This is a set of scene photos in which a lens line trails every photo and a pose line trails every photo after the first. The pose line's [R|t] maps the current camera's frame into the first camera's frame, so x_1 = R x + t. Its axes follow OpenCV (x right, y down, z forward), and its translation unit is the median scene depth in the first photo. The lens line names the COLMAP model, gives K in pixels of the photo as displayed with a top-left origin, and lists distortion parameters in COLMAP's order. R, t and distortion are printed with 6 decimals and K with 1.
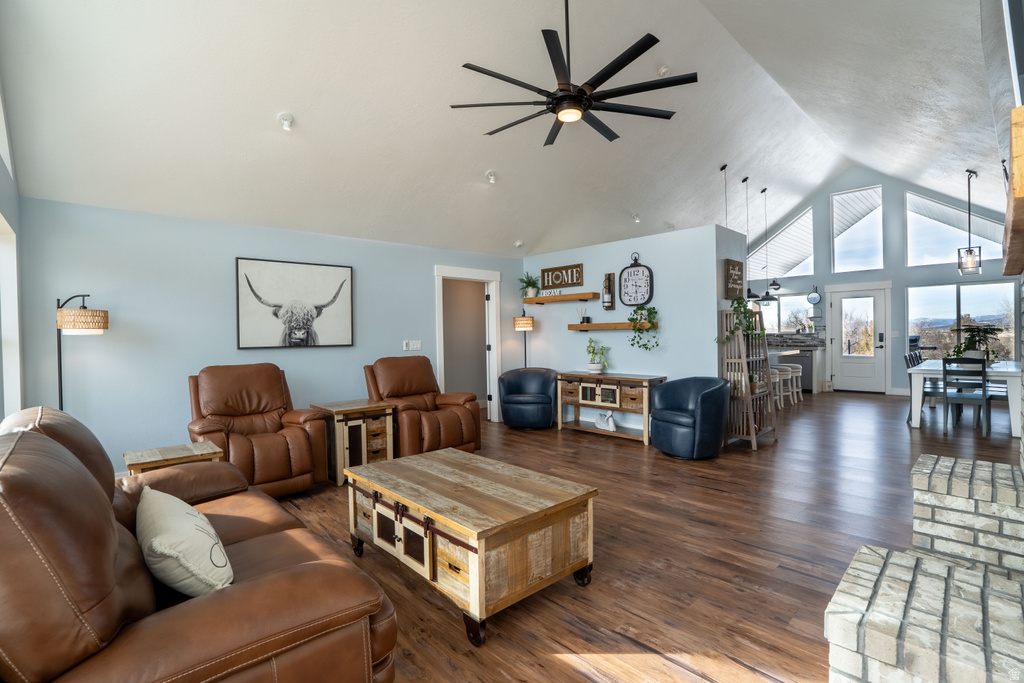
lens RADIAL K [[490.8, 0, 510.3], [0, 490.8, 338.0], [0, 0, 1]] dist [-0.058935, 0.024416]
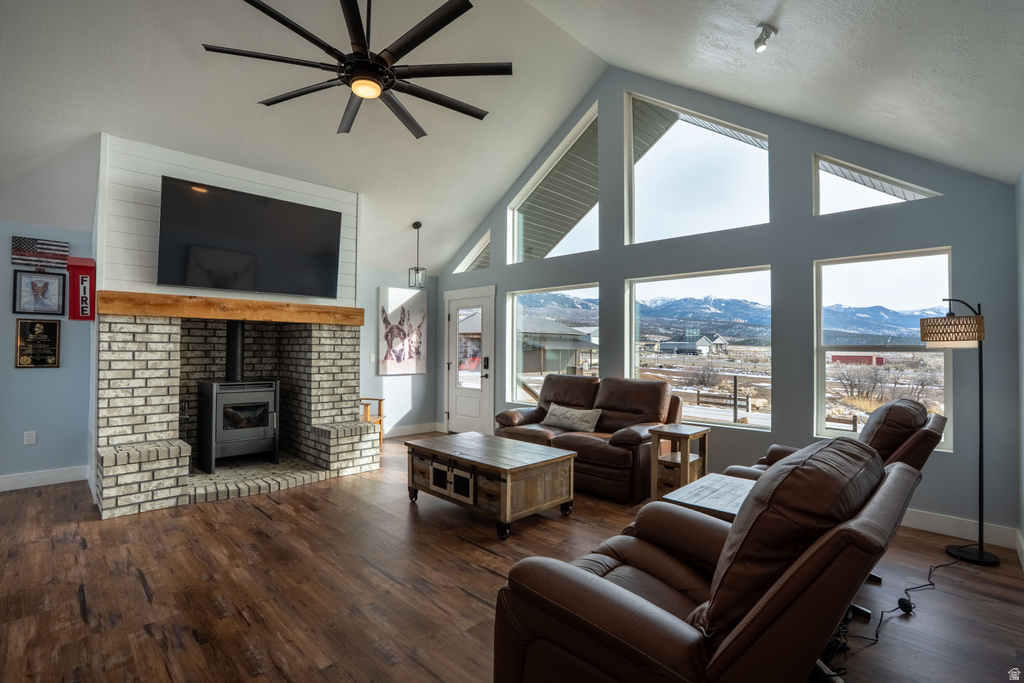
lens RADIAL K [[477.7, 0, 506.0], [0, 477.7, 339.4], [0, 0, 1]] dist [-0.073296, 0.024050]
pose [[-0.999551, 0.011928, -0.027471, -0.034777], [0.012108, 0.999906, -0.006404, -0.008378], [0.027392, -0.006734, -0.999602, 0.708499]]
